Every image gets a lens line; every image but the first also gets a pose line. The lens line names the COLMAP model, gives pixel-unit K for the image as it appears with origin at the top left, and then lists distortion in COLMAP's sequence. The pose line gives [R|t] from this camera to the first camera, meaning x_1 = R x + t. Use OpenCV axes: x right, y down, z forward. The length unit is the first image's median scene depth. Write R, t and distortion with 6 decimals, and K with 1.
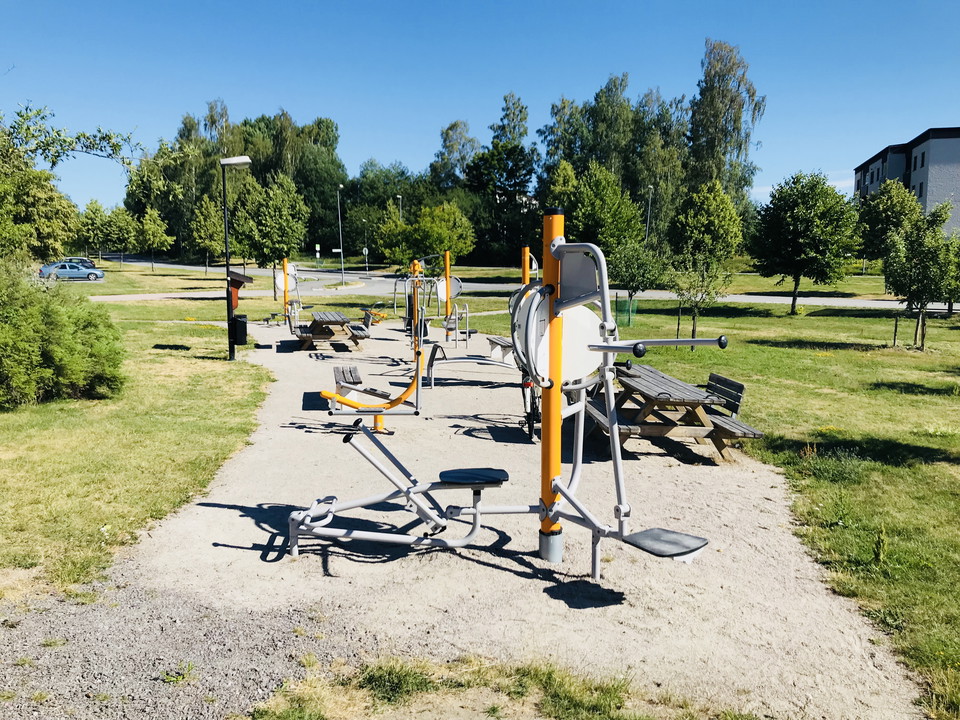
lens RADIAL K [[807.7, 0, 501.6], [0, 807.7, 362.6], [0, 0, 1]] dist [0.039919, 0.003088]
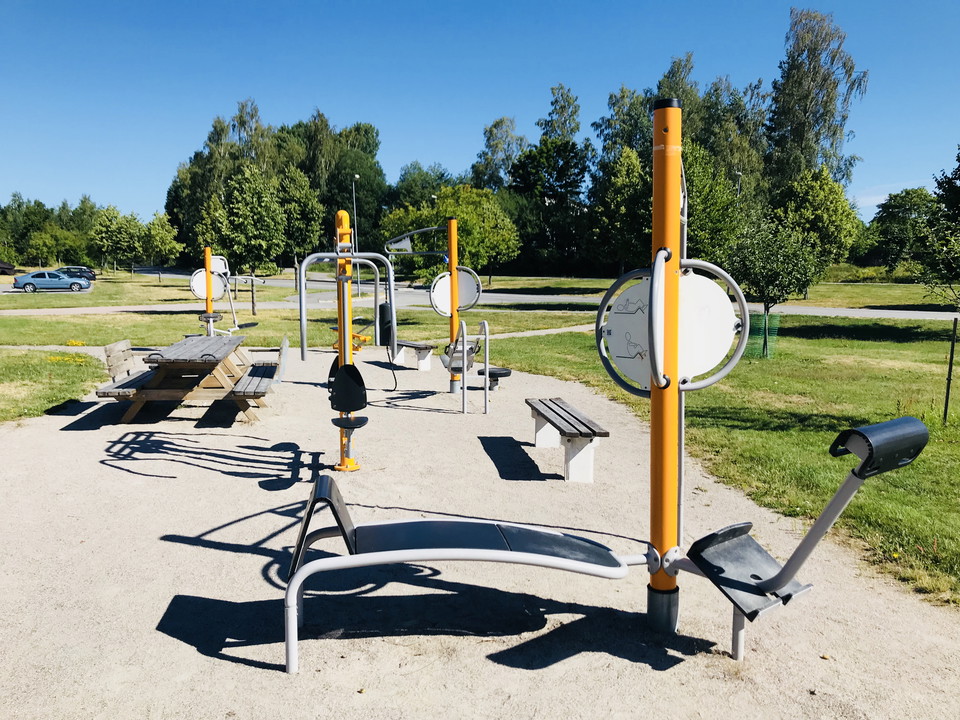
lens RADIAL K [[807.7, 0, 501.6], [0, 807.7, 362.6], [0, 0, 1]] dist [0.039919, 0.003088]
pose [[0.998280, 0.005946, -0.058326, -0.001094], [-0.007013, 0.999811, -0.018113, -0.009196], [0.058207, 0.018491, 0.998133, 0.119364]]
